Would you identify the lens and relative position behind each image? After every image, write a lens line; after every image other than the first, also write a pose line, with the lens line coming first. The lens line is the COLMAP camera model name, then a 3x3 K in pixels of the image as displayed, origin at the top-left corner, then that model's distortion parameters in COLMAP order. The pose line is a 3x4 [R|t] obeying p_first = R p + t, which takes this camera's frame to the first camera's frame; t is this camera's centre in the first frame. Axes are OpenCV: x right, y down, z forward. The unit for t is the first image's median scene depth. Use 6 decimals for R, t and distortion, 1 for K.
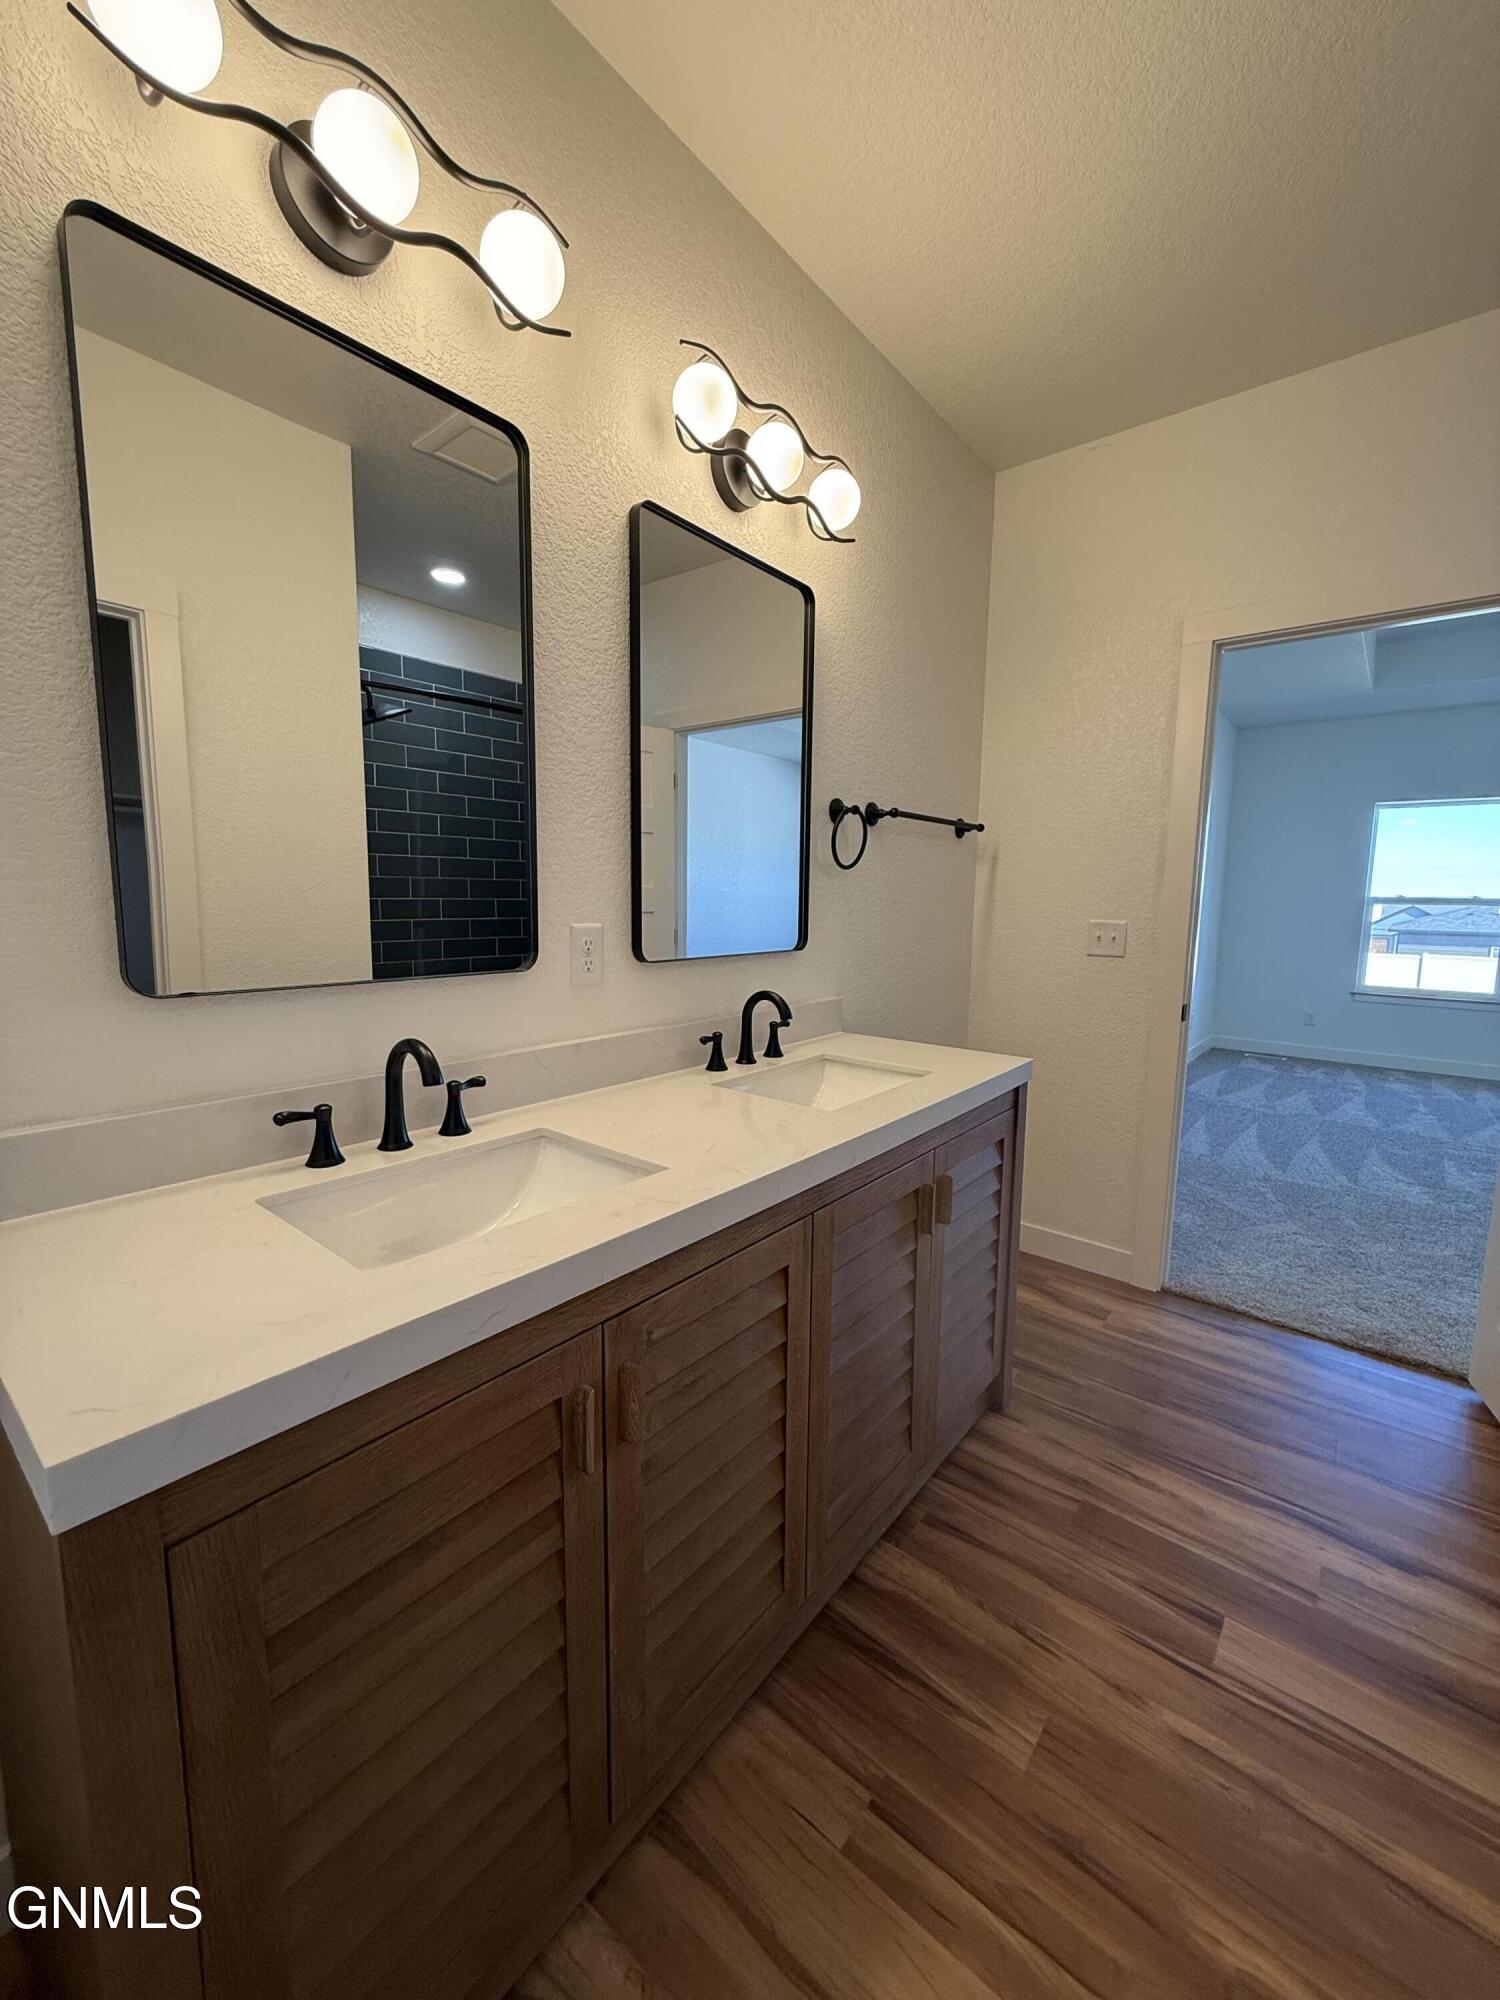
lens RADIAL K [[793.4, 0, 750.6], [0, 793.4, 1001.9], [0, 0, 1]] dist [0.001862, -0.000947]
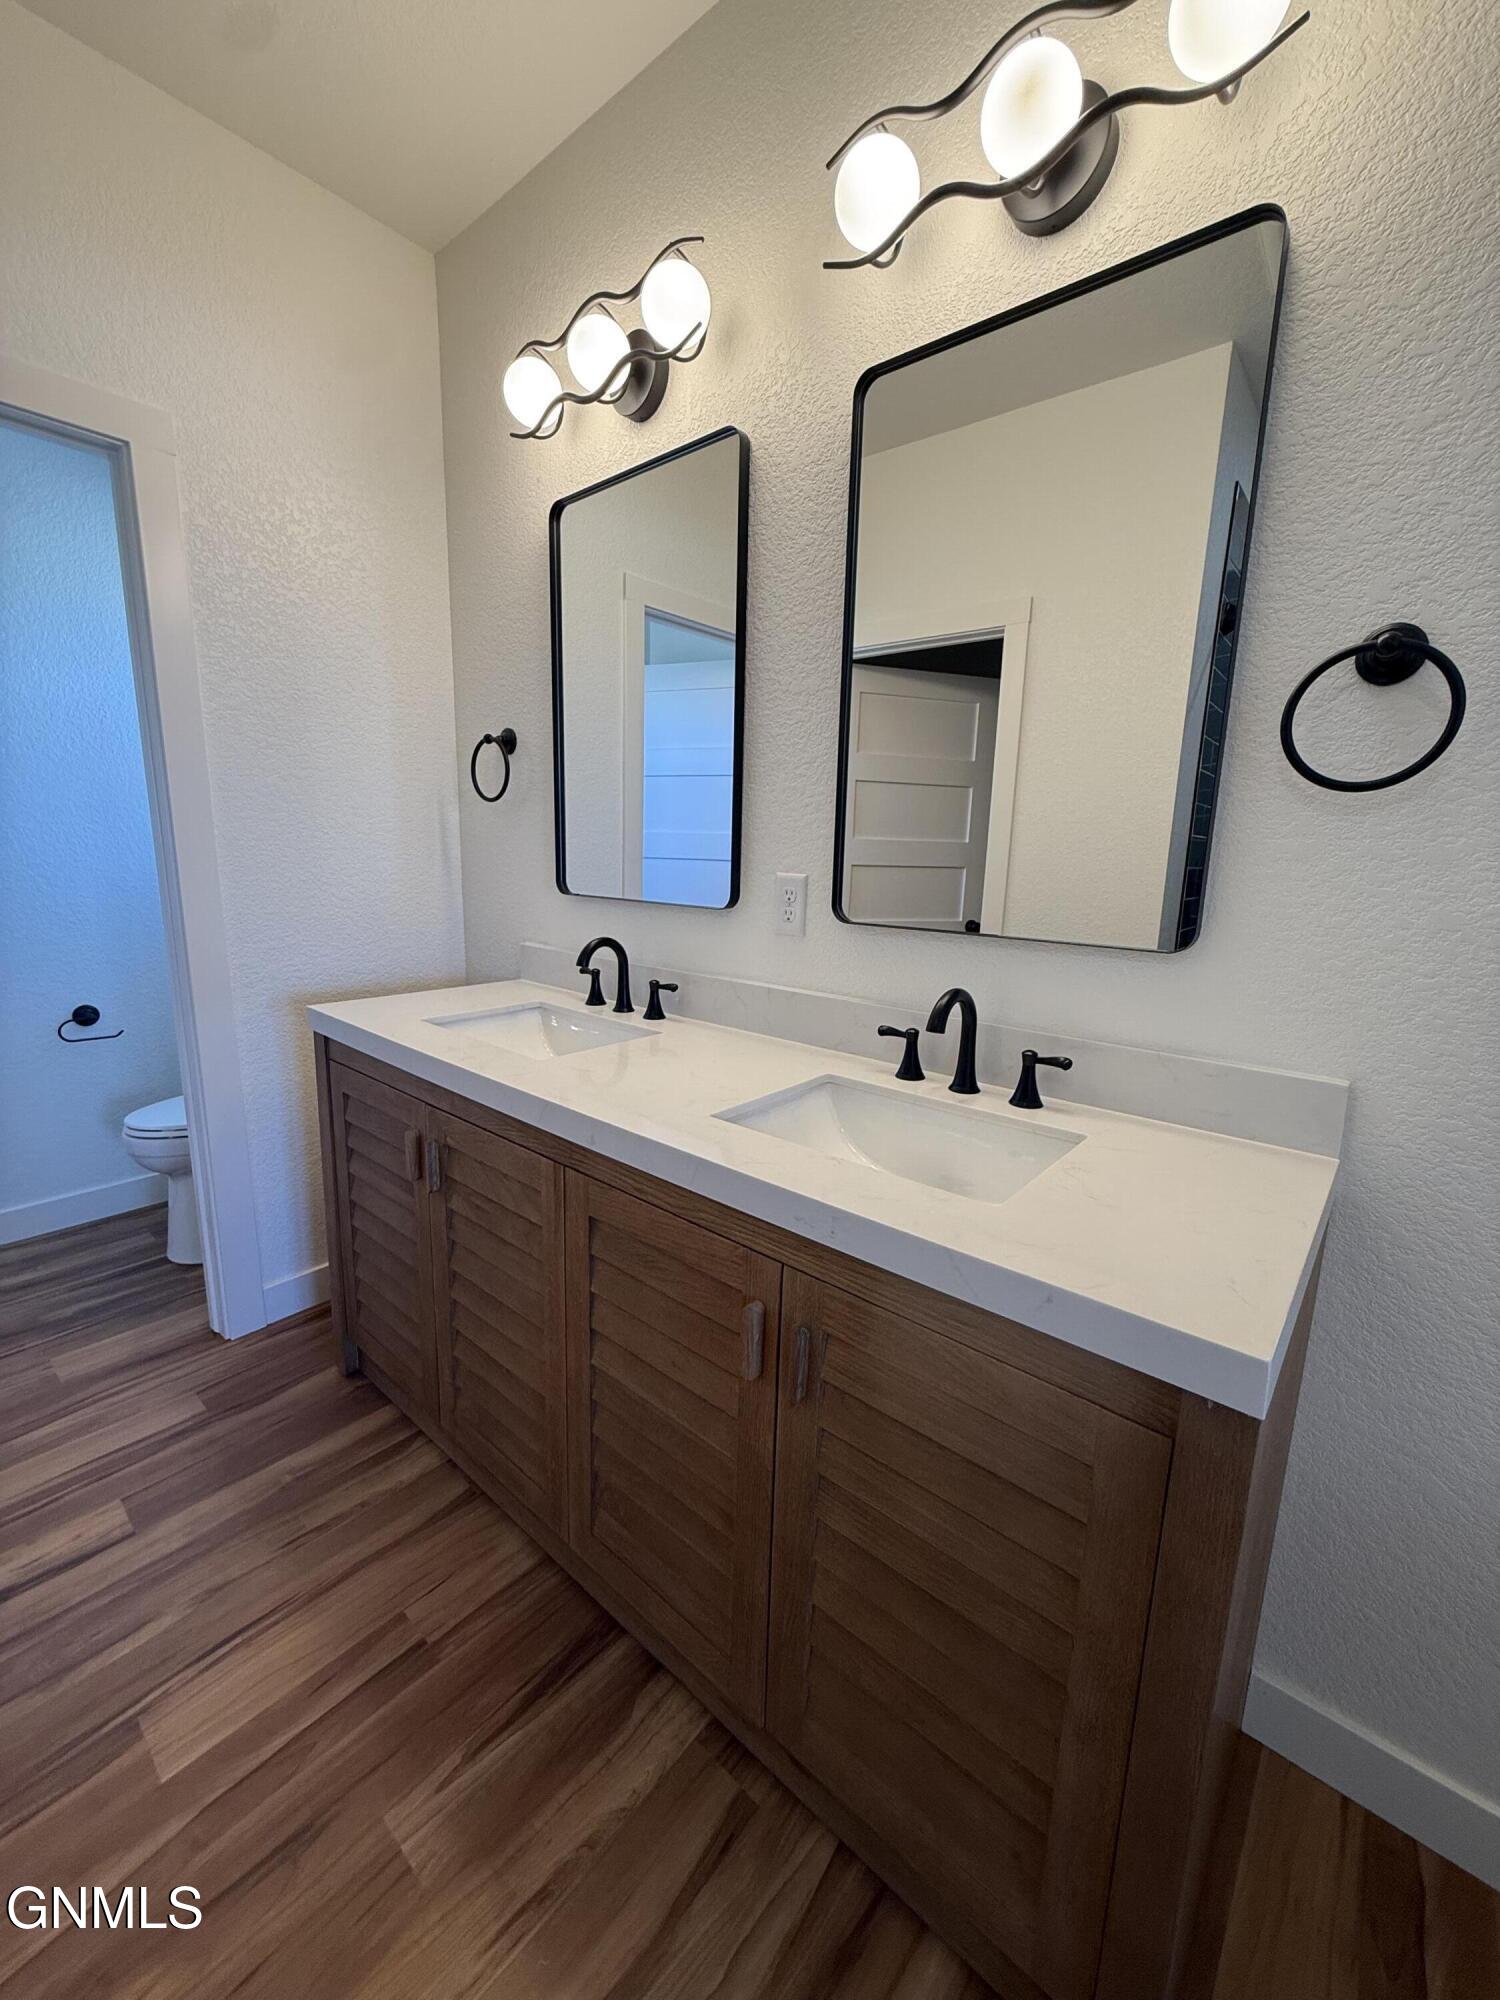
lens RADIAL K [[793.4, 0, 749.8], [0, 793.4, 992.8], [0, 0, 1]] dist [0.001862, -0.000947]
pose [[-0.024002, 0.173640, -0.984517, 0.934726], [-0.154477, 0.972328, 0.175257, -0.137274], [0.987705, 0.156291, 0.003485, 1.119869]]
